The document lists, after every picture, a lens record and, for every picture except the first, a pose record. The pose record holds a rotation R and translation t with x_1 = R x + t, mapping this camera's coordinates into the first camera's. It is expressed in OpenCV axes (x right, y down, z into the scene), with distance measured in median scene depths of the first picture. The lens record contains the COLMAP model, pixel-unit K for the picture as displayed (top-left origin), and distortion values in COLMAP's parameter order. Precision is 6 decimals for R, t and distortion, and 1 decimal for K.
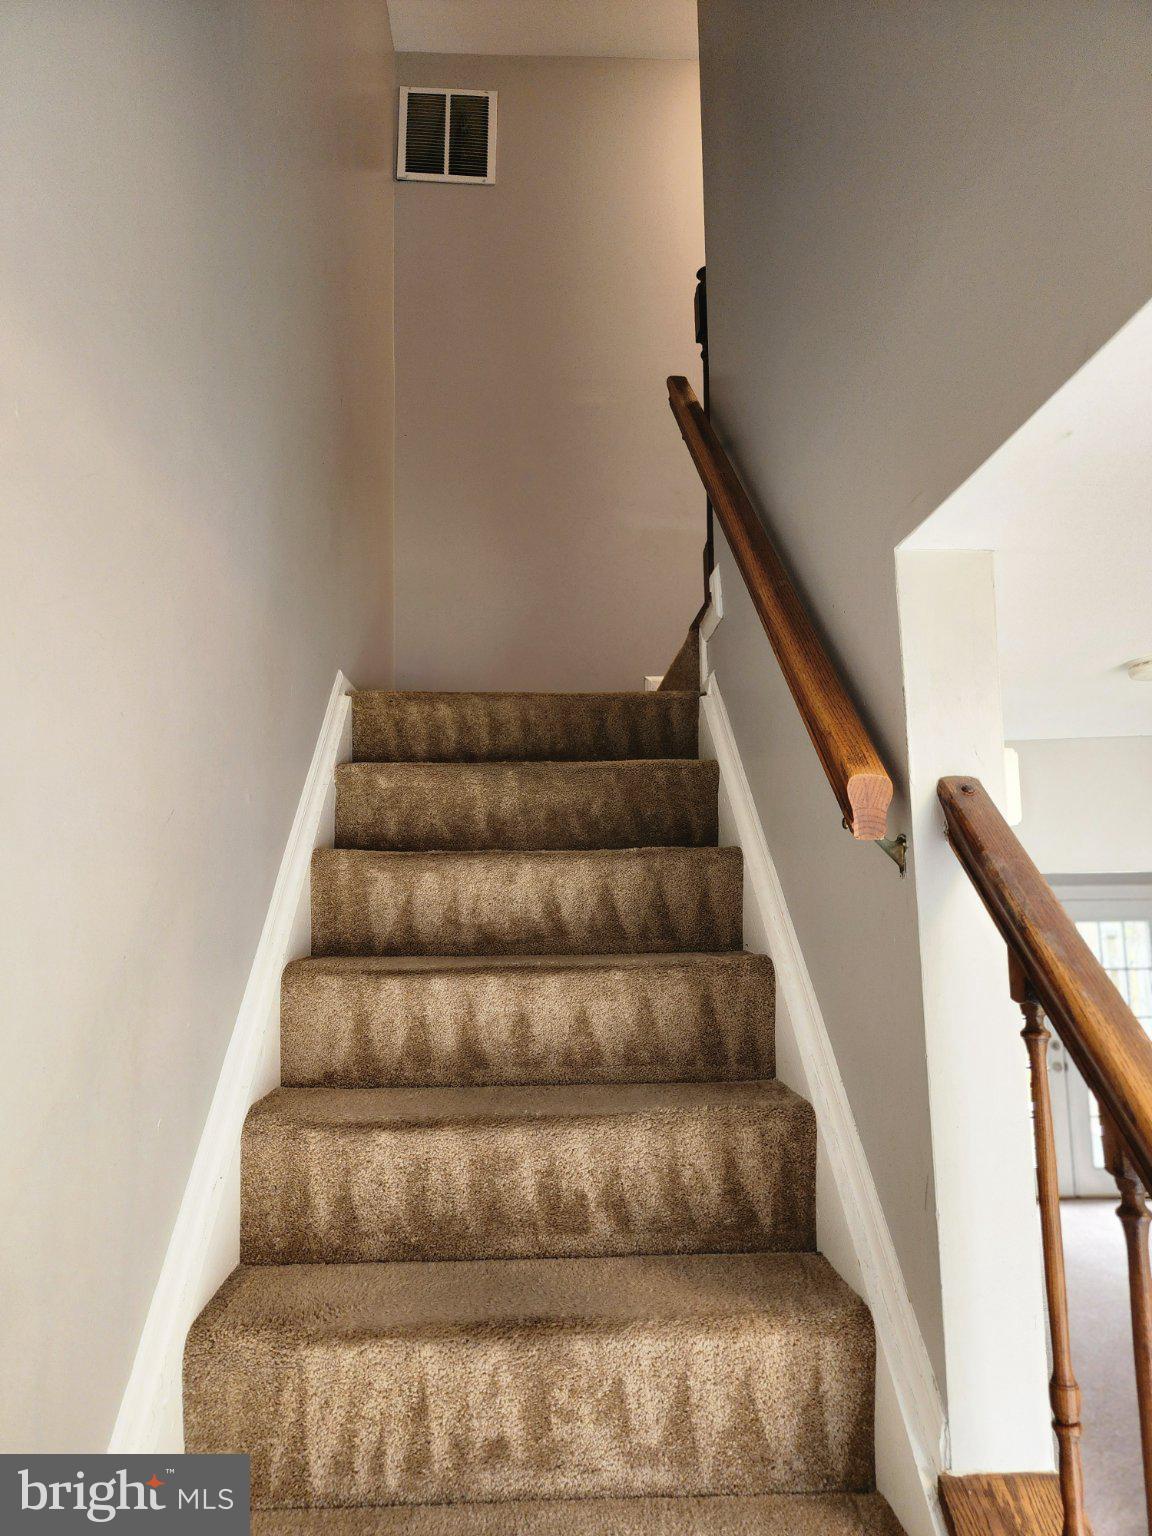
lens RADIAL K [[1022.4, 0, 577.7], [0, 1022.4, 768.3], [0, 0, 1]] dist [0.058209, -0.047613]
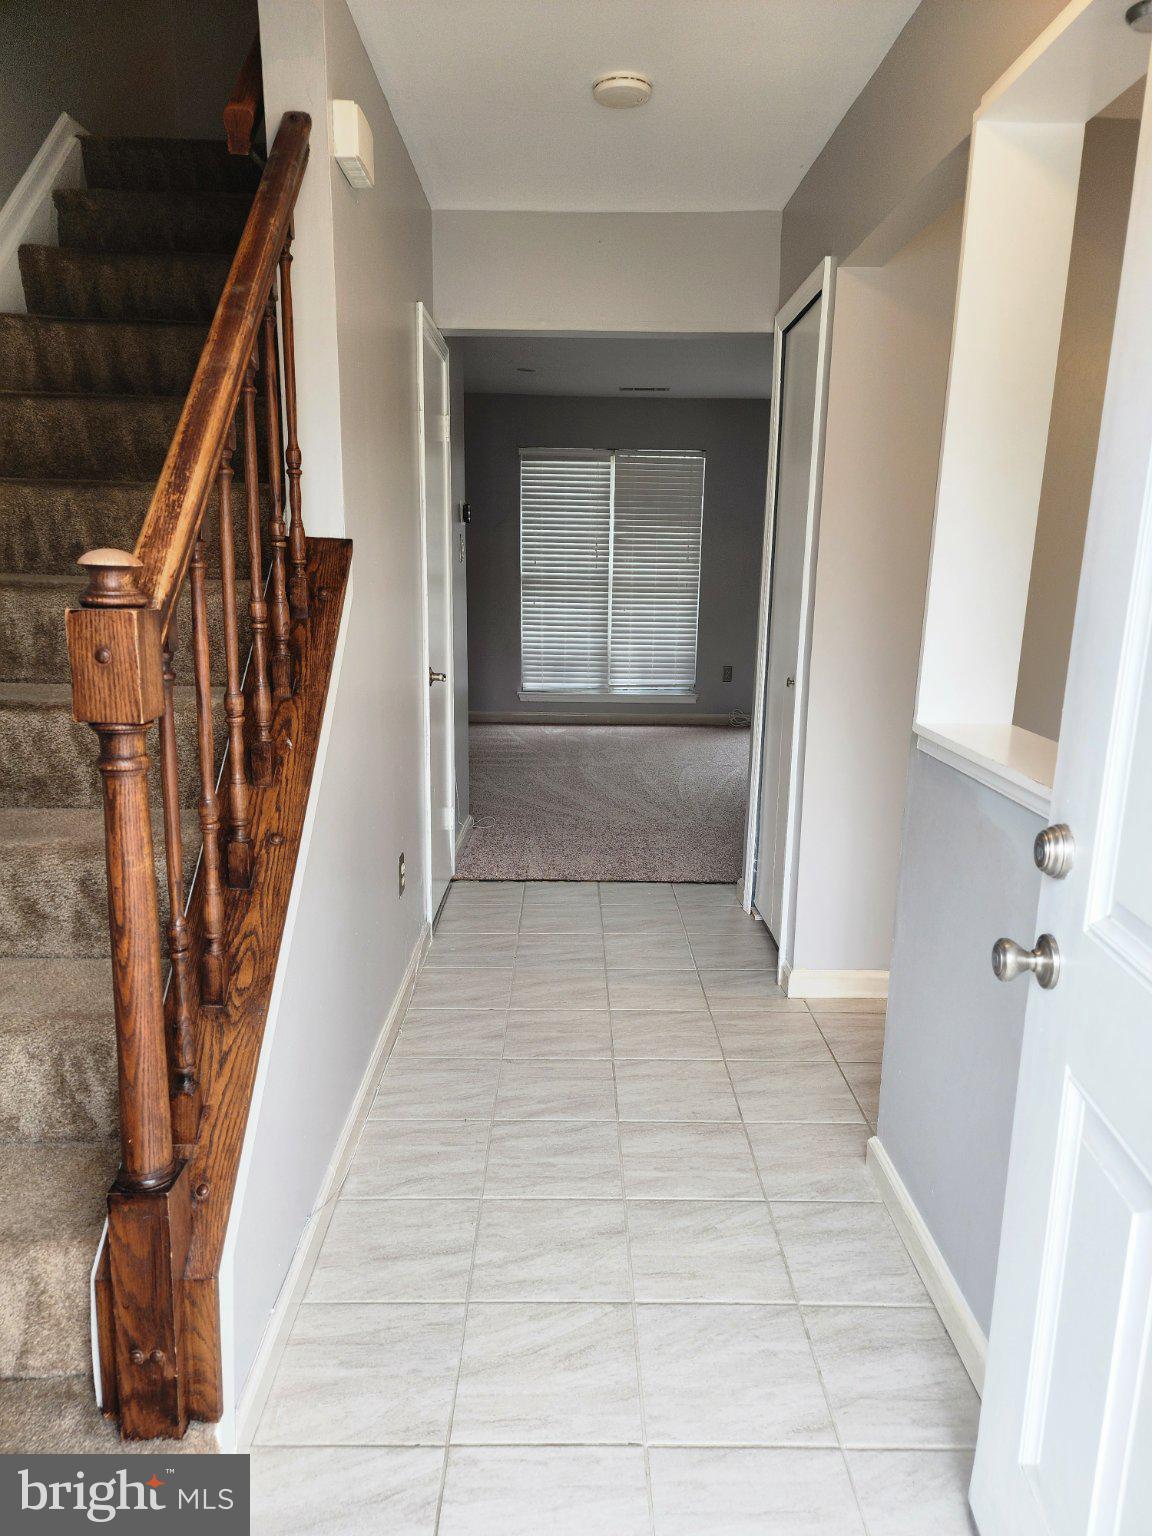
lens RADIAL K [[1022.4, 0, 577.2], [0, 1022.4, 768.1], [0, 0, 1]] dist [0.058209, -0.047613]
pose [[0.998820, 0.040276, -0.027119, 0.707384], [-0.028633, 0.939648, 0.340943, 0.317099], [0.039215, -0.339764, 0.939693, -0.639060]]
